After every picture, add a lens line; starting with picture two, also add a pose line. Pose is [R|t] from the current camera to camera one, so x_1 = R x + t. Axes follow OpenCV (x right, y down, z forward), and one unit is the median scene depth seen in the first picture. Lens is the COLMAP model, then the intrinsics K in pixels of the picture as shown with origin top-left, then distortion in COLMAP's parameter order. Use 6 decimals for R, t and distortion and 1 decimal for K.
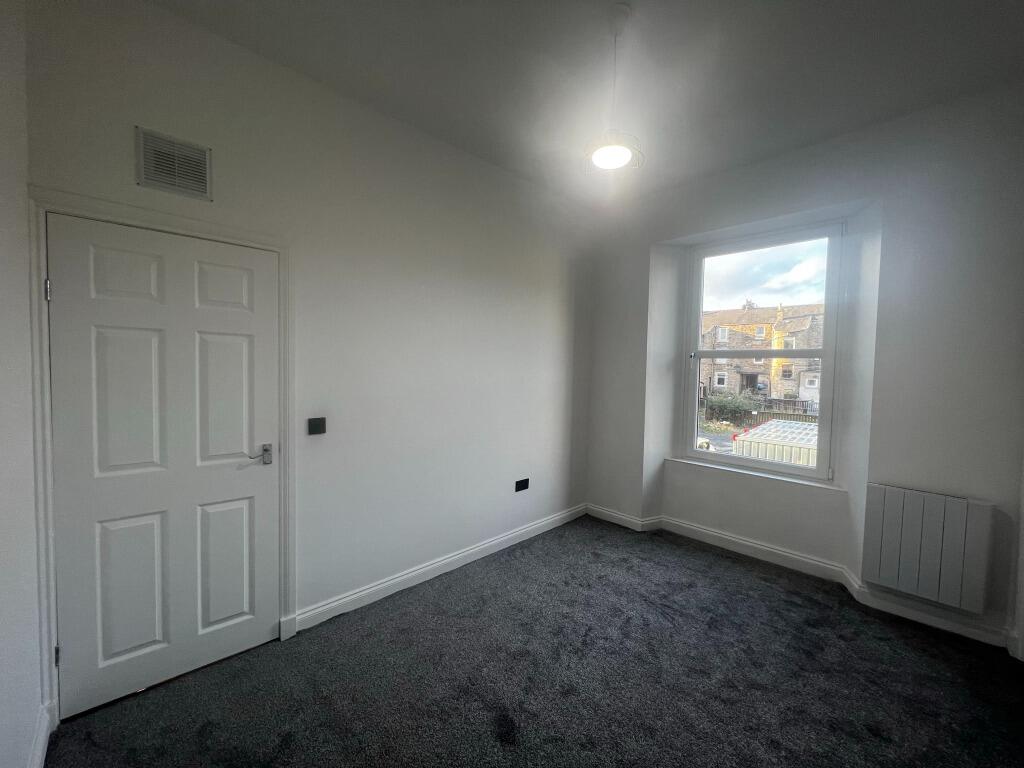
lens RADIAL K [[409.5, 0, 510.8], [0, 409.5, 384.4], [0, 0, 1]] dist [0.001203, 0.000319]
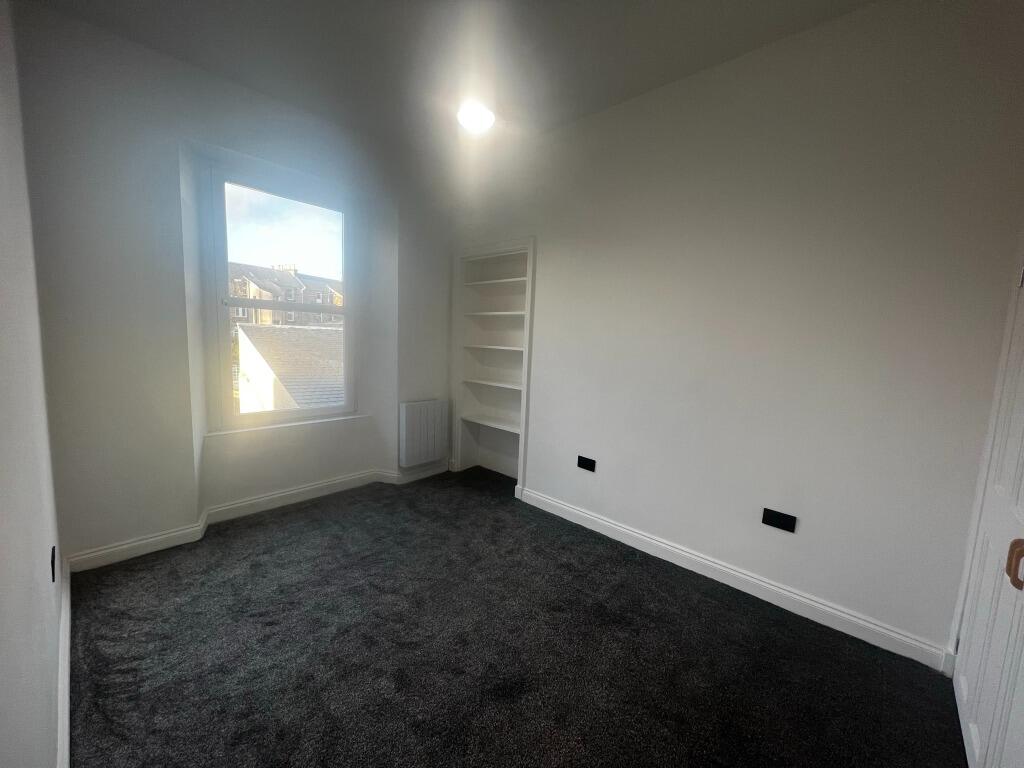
lens RADIAL K [[409.5, 0, 510.7], [0, 409.5, 383.6], [0, 0, 1]] dist [0.001203, 0.000319]
pose [[-0.053433, -0.133319, 0.989632, -0.572989], [0.002054, 0.991031, 0.133619, -0.027851], [-0.998569, 0.009172, -0.052680, 0.651370]]
